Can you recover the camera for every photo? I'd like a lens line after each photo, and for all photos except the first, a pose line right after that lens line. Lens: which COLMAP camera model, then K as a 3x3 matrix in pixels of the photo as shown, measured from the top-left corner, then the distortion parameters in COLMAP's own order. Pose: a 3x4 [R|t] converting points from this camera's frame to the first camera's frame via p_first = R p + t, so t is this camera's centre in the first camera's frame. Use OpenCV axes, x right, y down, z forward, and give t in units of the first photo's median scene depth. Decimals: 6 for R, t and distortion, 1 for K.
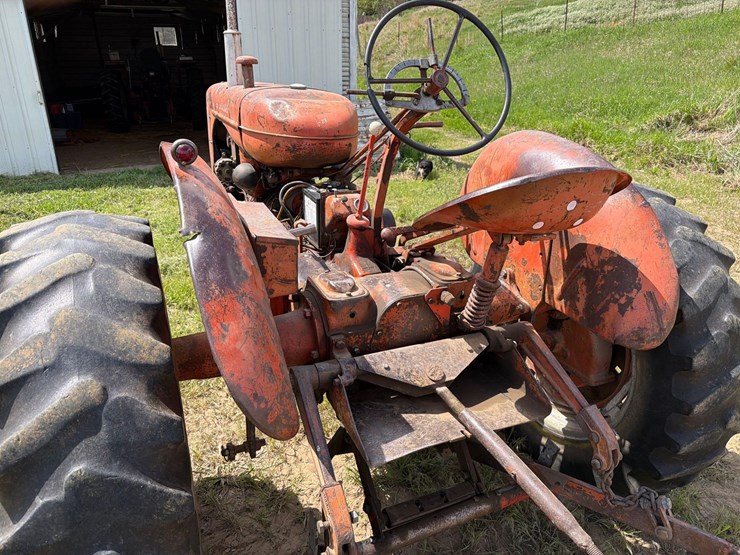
lens RADIAL K [[525.0, 0, 373.7], [0, 525.0, 283.1], [0, 0, 1]] dist [0.053264, -0.079070]
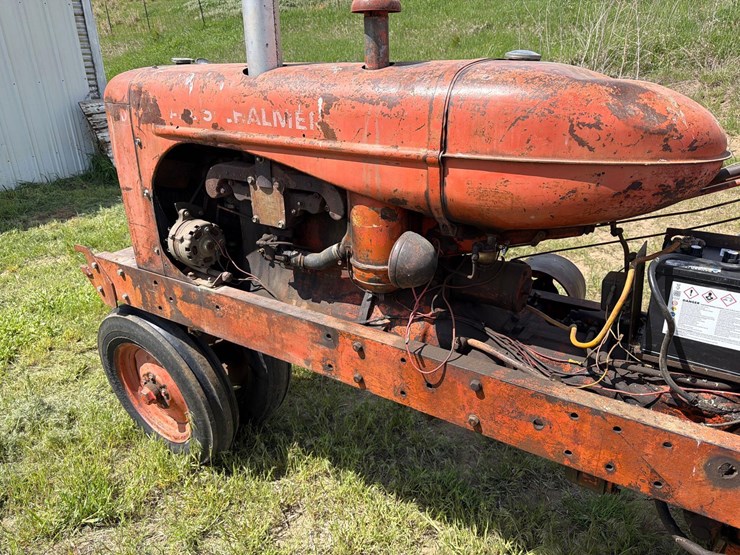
lens RADIAL K [[527.7, 0, 365.6], [0, 527.7, 275.4], [0, 0, 1]] dist [0.011956, -0.016291]
pose [[0.844717, -0.236584, 0.480084, -0.797328], [0.233811, 0.969997, 0.066617, -0.365138], [-0.481441, 0.055976, 0.874689, 0.985394]]
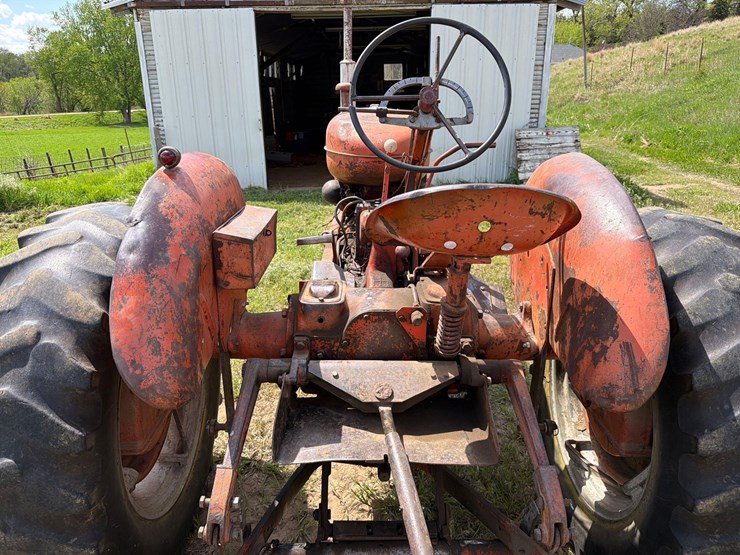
lens RADIAL K [[525.0, 0, 366.6], [0, 525.0, 277.0], [0, 0, 1]] dist [0.053264, -0.079070]
pose [[0.913809, 0.113617, -0.389929, 0.420698], [-0.137999, 0.989814, -0.034993, 0.000136], [0.381981, 0.085786, 0.920180, 0.071987]]
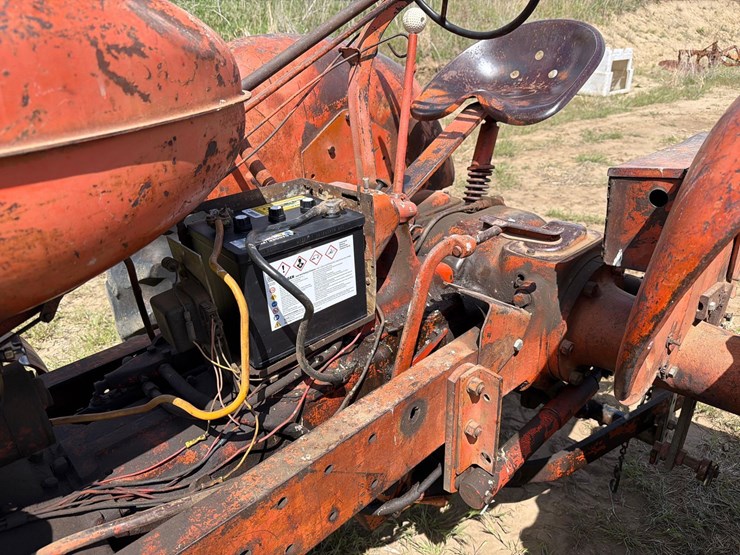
lens RADIAL K [[525.0, 0, 369.8], [0, 525.0, 282.7], [0, 0, 1]] dist [0.053264, -0.079070]
pose [[-0.309308, -0.427341, 0.849534, -0.620640], [0.393003, 0.756043, 0.523400, -0.429878], [-0.865955, 0.495761, -0.065904, 1.322236]]
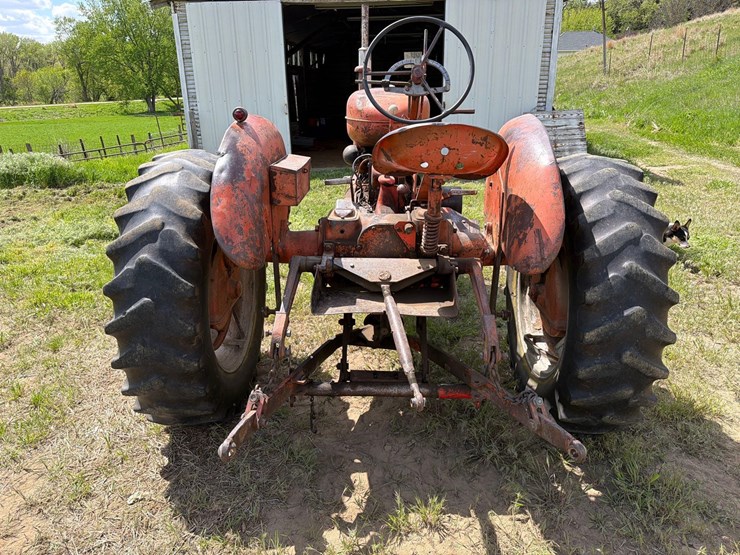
lens RADIAL K [[525.0, 0, 371.8], [0, 525.0, 279.1], [0, 0, 1]] dist [0.053264, -0.079070]
pose [[0.901764, 0.128538, -0.412674, 0.640380], [-0.145189, 0.989362, -0.009101, 0.189081], [0.407114, 0.068123, 0.910833, -0.295326]]
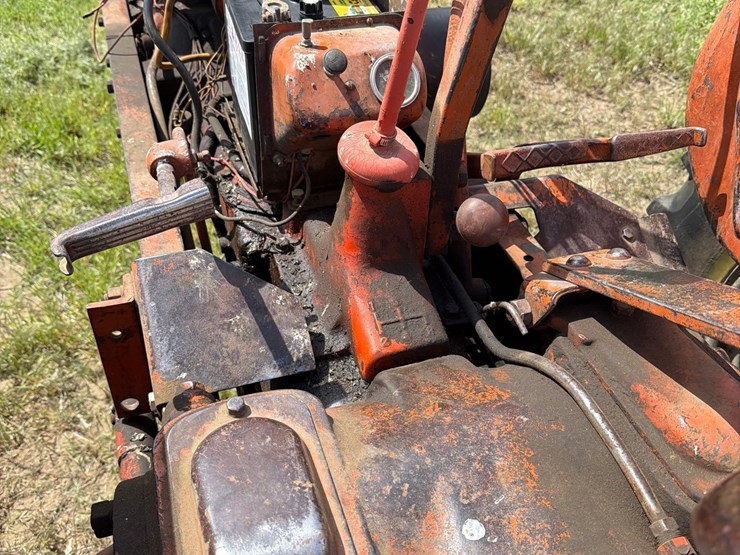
lens RADIAL K [[707.1, 0, 369.6], [0, 707.1, 278.0], [0, 0, 1]] dist [0.008200, 0.000000]
pose [[0.994464, 0.084629, -0.062287, -0.007081], [-0.058945, 0.939995, 0.336058, -0.217029], [0.086990, -0.330526, 0.939780, 0.750220]]
